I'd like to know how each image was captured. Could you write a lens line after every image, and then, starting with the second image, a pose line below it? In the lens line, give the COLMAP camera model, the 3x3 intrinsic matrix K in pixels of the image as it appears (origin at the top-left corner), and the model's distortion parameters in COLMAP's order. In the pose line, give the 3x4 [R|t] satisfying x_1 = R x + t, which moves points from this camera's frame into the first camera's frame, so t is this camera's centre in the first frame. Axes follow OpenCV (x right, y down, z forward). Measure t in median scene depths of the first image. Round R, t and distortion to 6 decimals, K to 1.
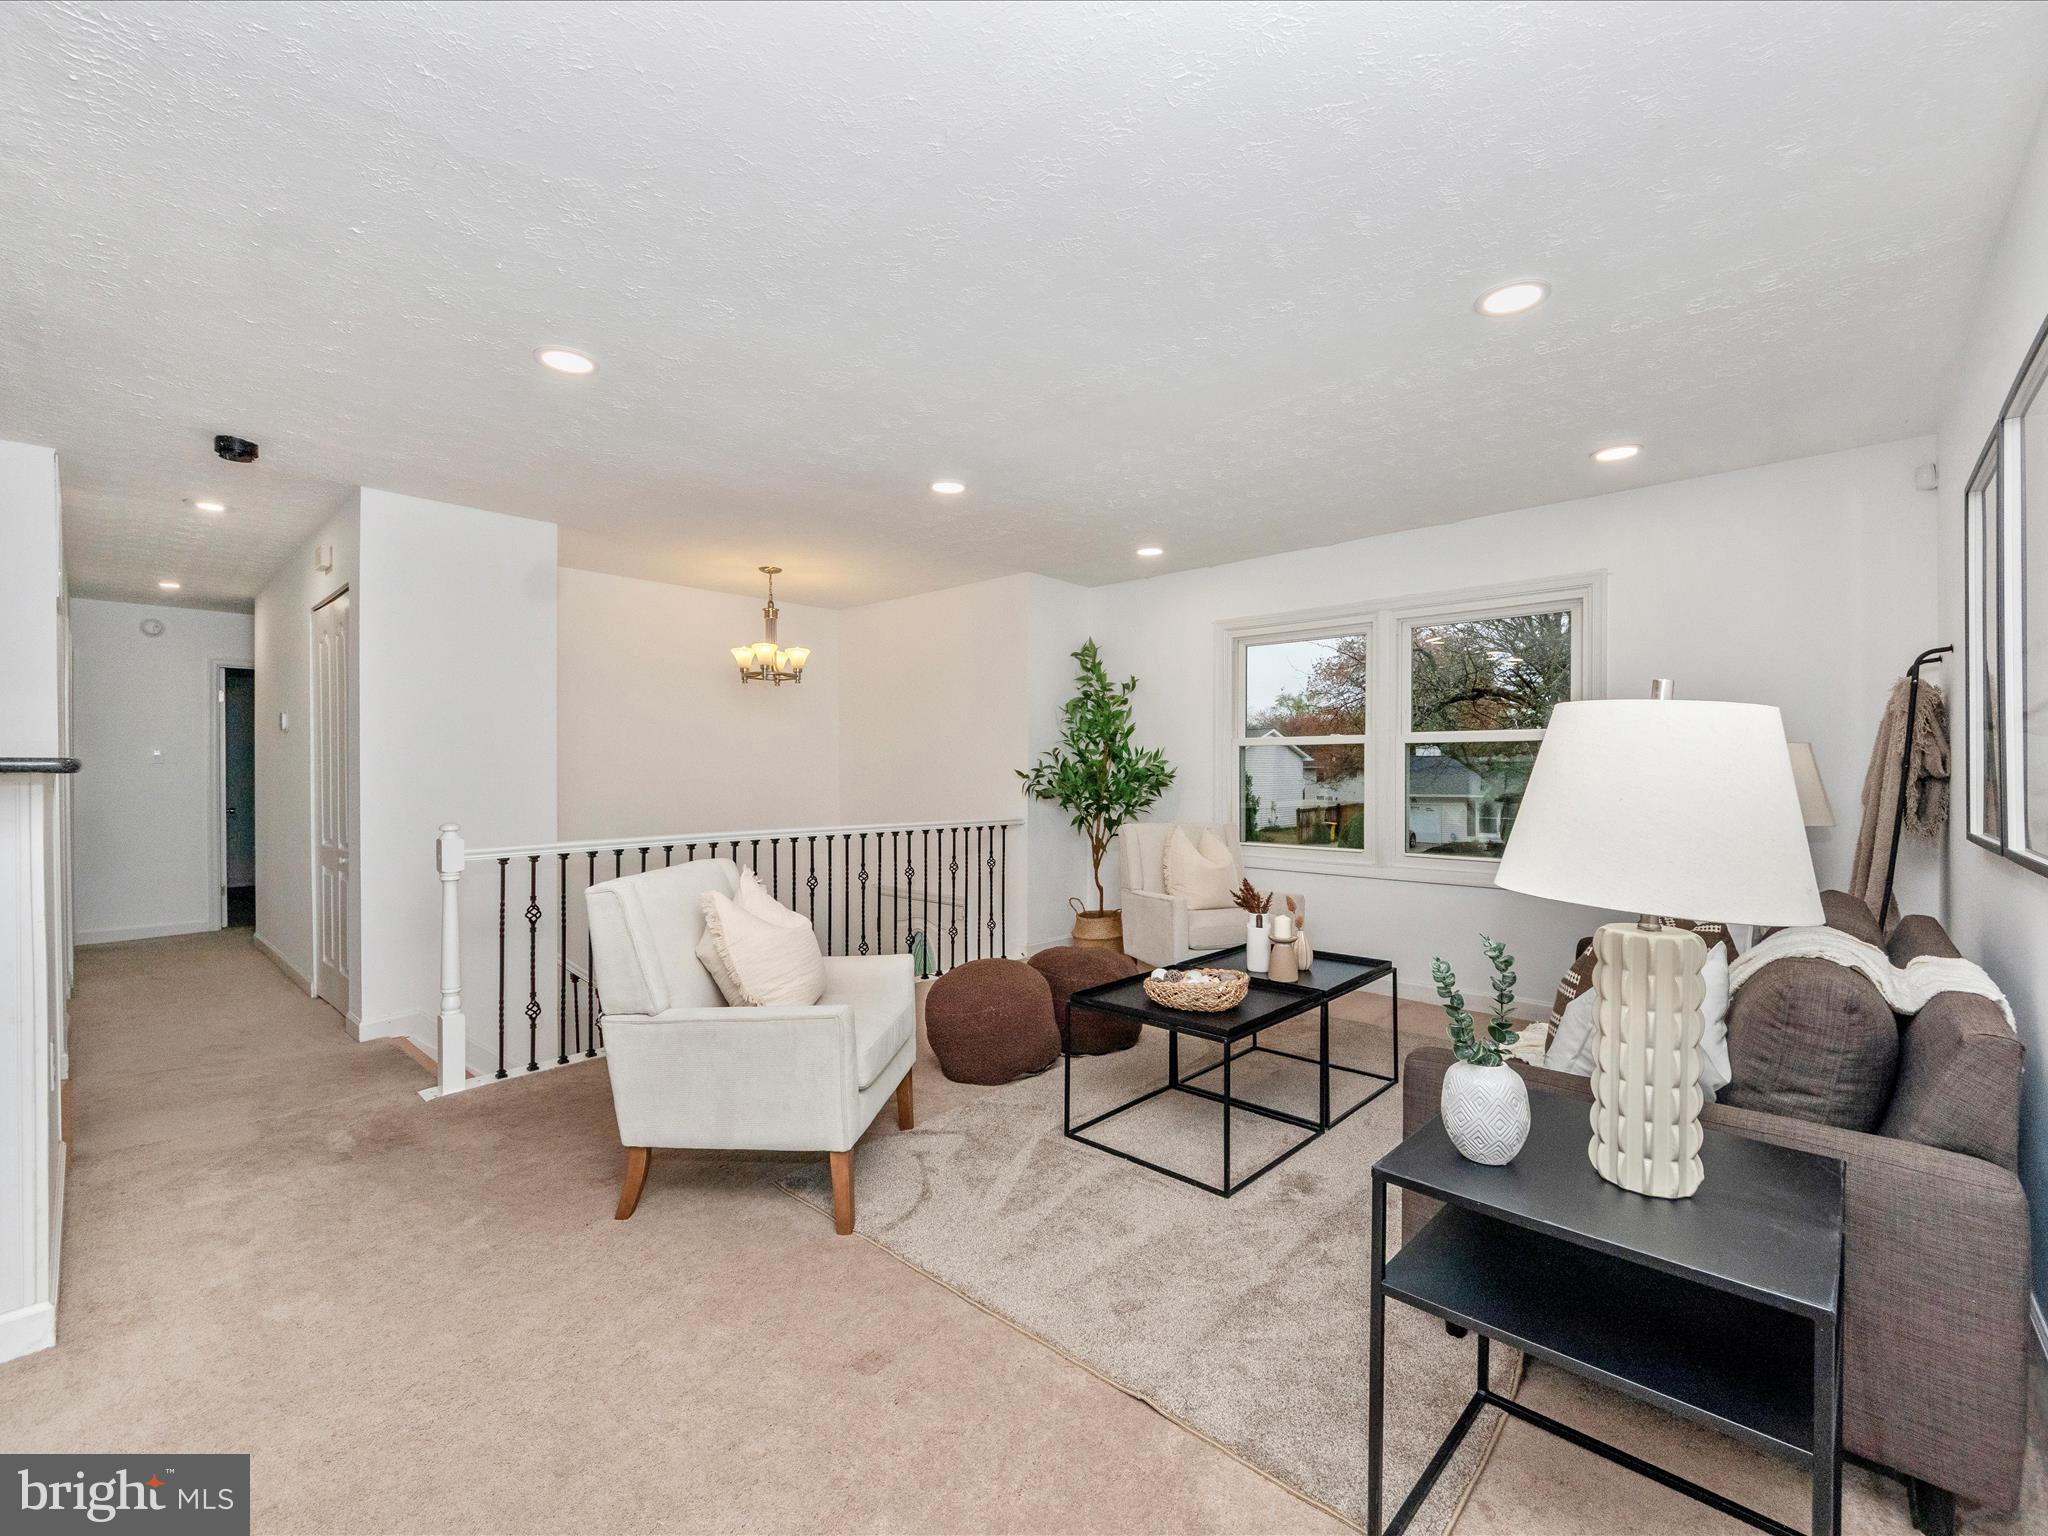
lens RADIAL K [[881.9, 0, 1034.3], [0, 881.9, 773.9], [0, 0, 1]] dist [0.003988, -0.005680]
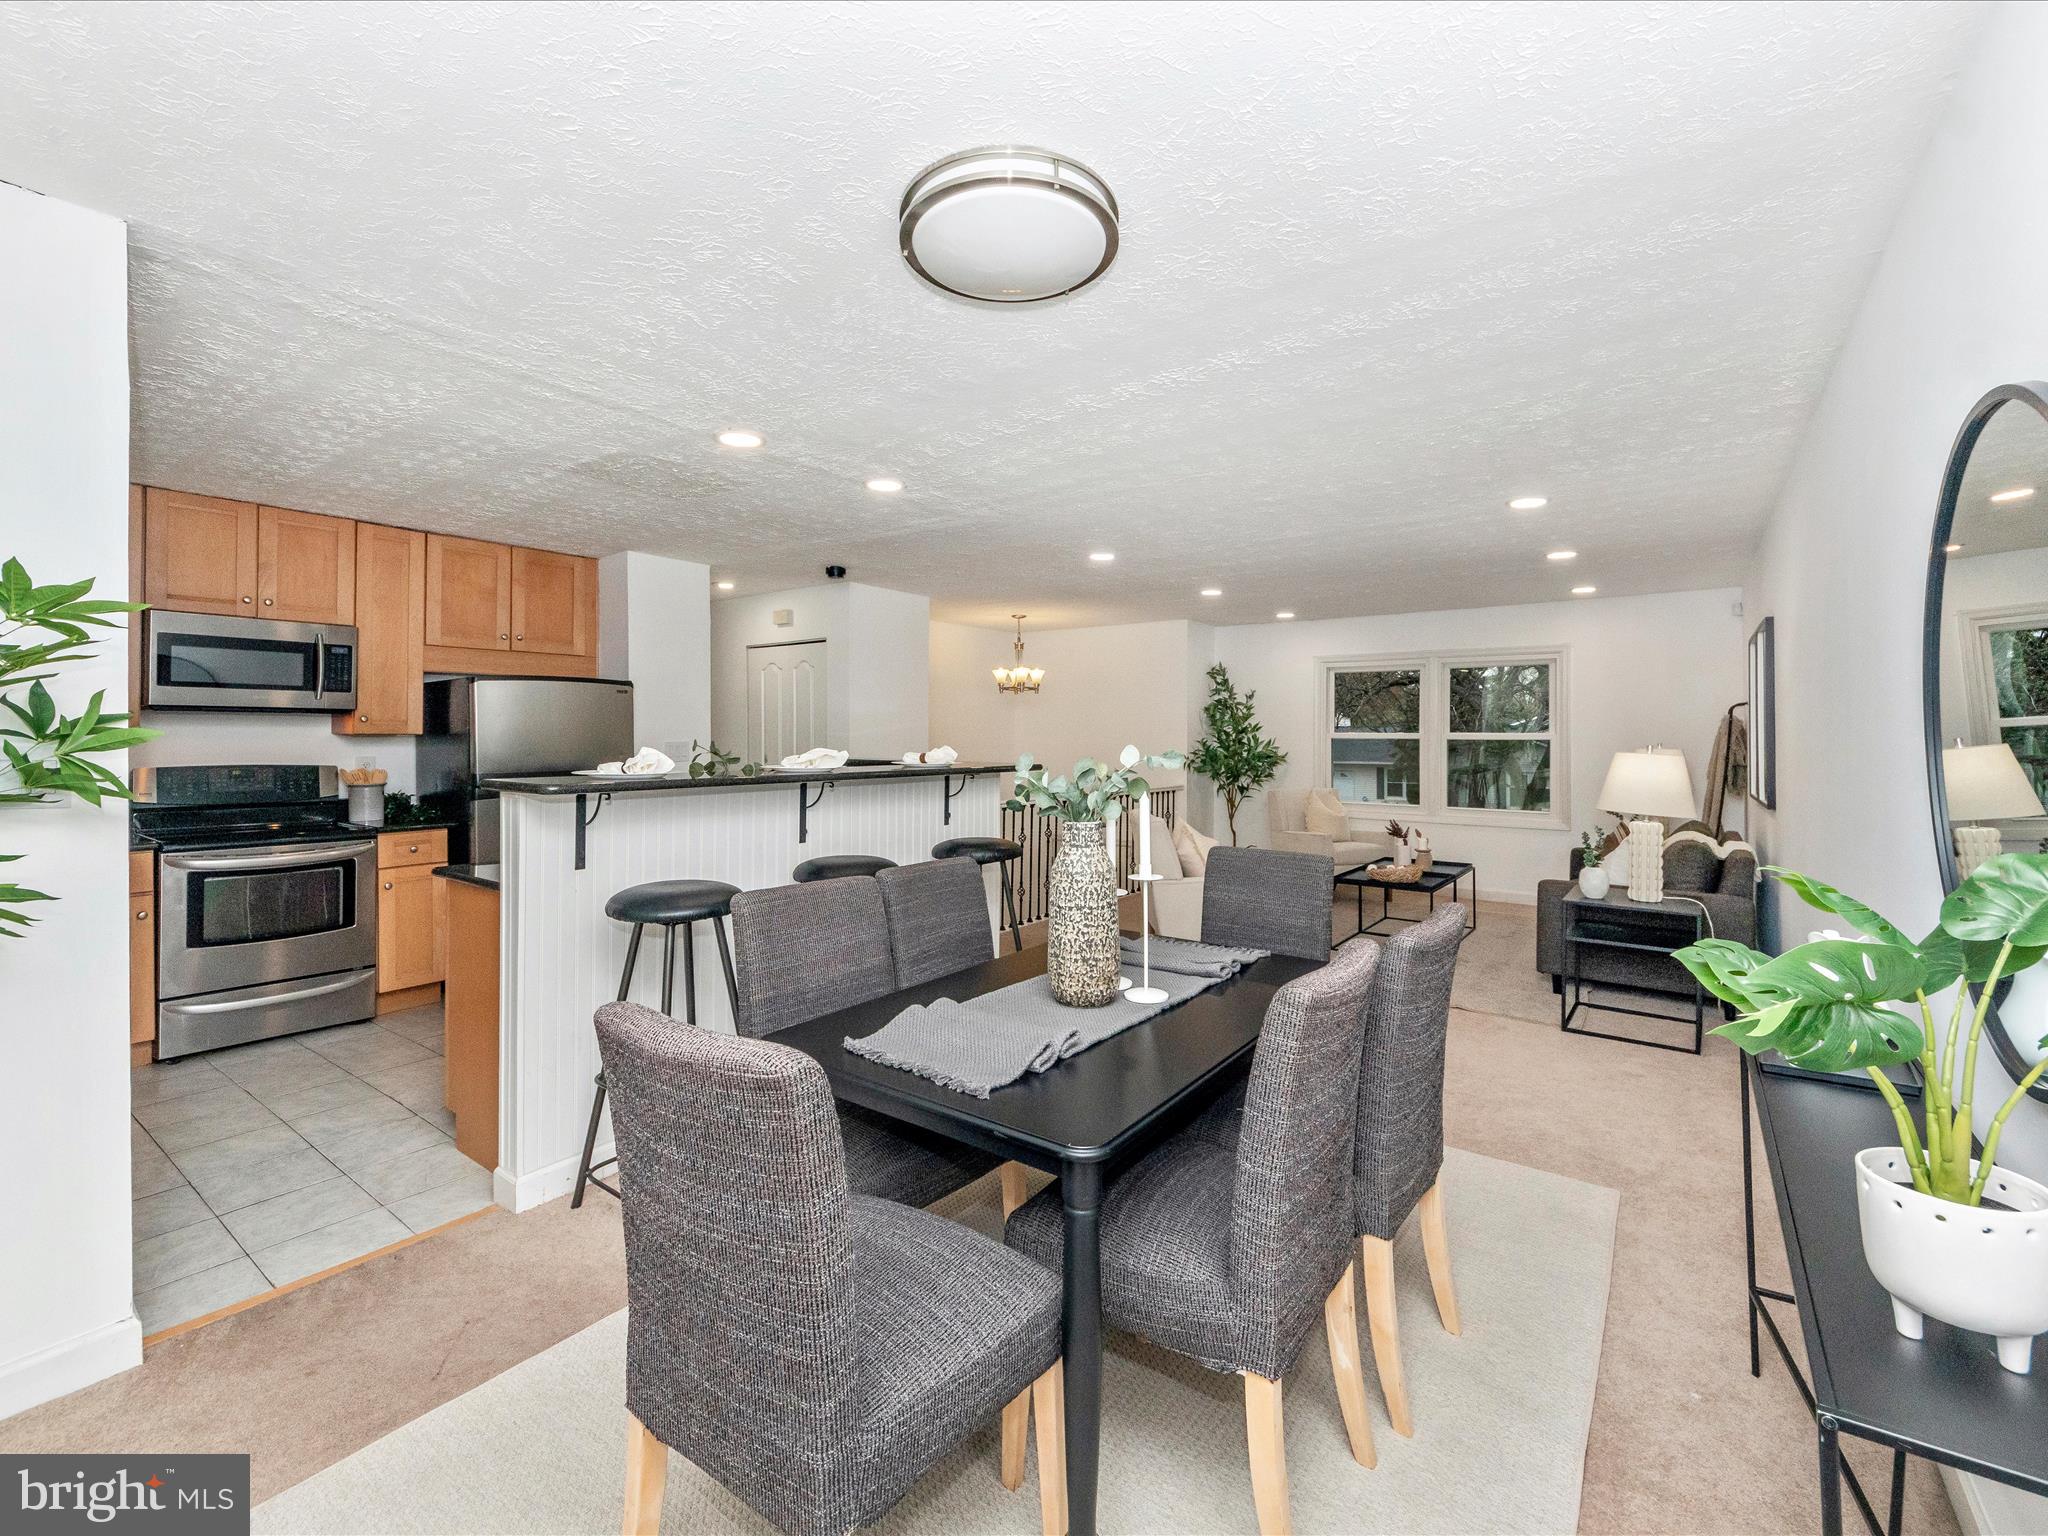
lens RADIAL K [[881.9, 0, 1031.4], [0, 881.9, 729.8], [0, 0, 1]] dist [0.003988, -0.005680]
pose [[0.994822, 0.005545, 0.101483, -0.550363], [-0.004402, 0.999924, -0.011486, -0.033390], [-0.101539, 0.010980, 0.994771, -0.584055]]
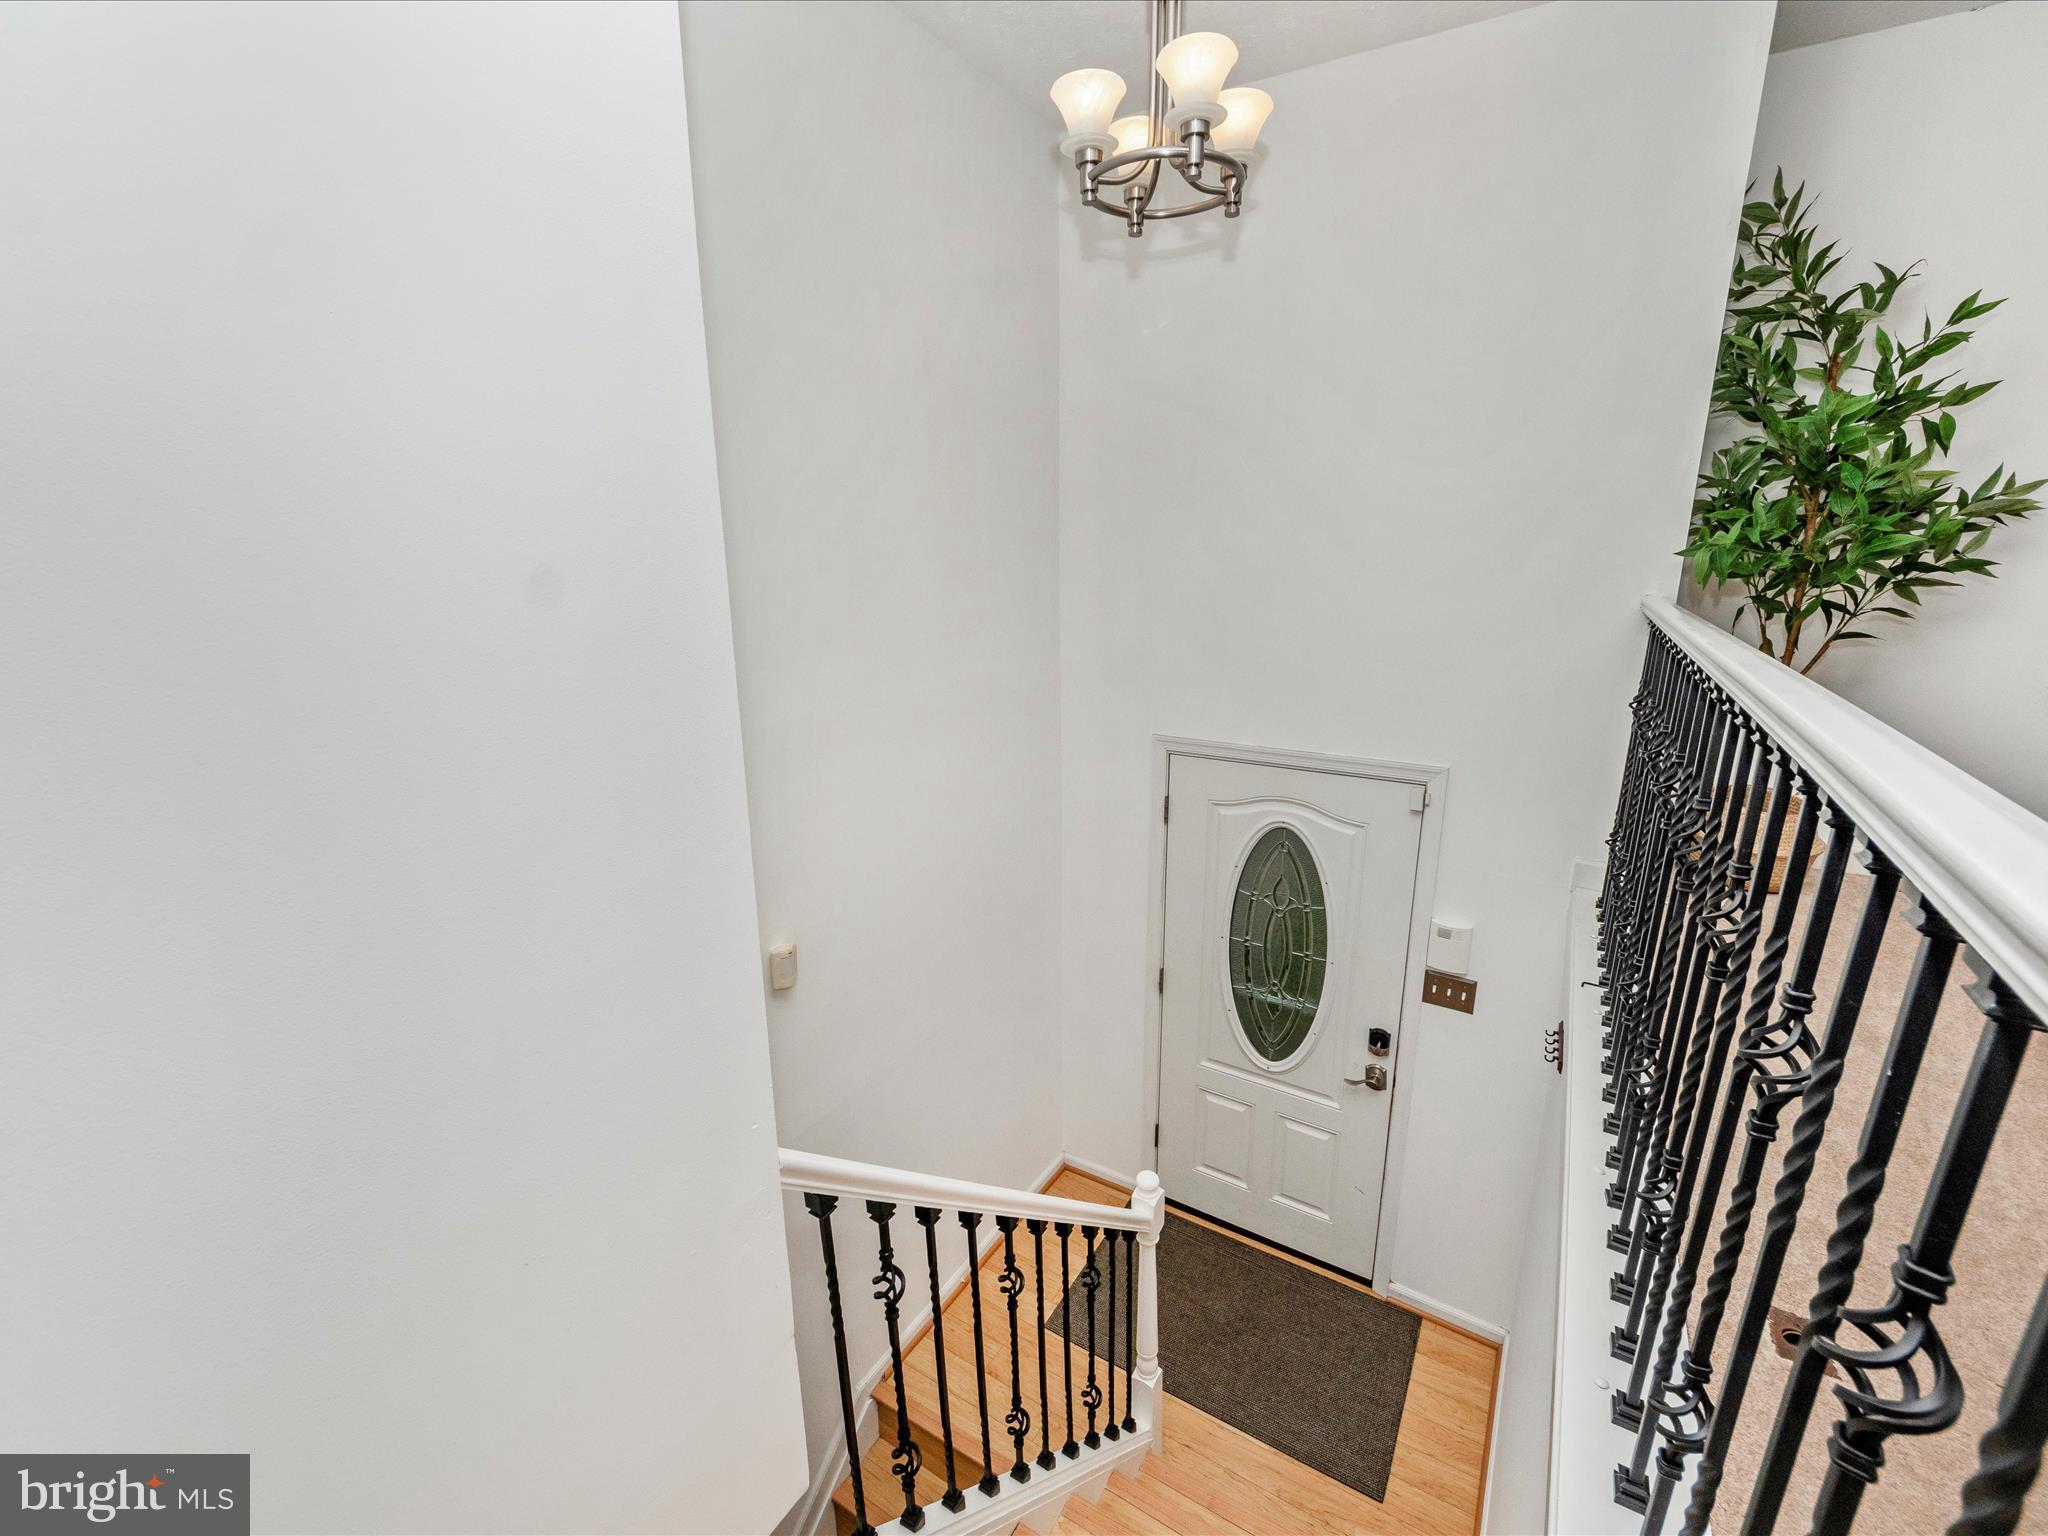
lens RADIAL K [[881.9, 0, 1017.3], [0, 881.9, 777.0], [0, 0, 1]] dist [0.003988, -0.005680]
pose [[0.984902, -0.046336, 0.166796, -0.544659], [0.005137, 0.970911, 0.239384, 0.039033], [-0.173036, -0.234913, 0.956491, 0.815753]]
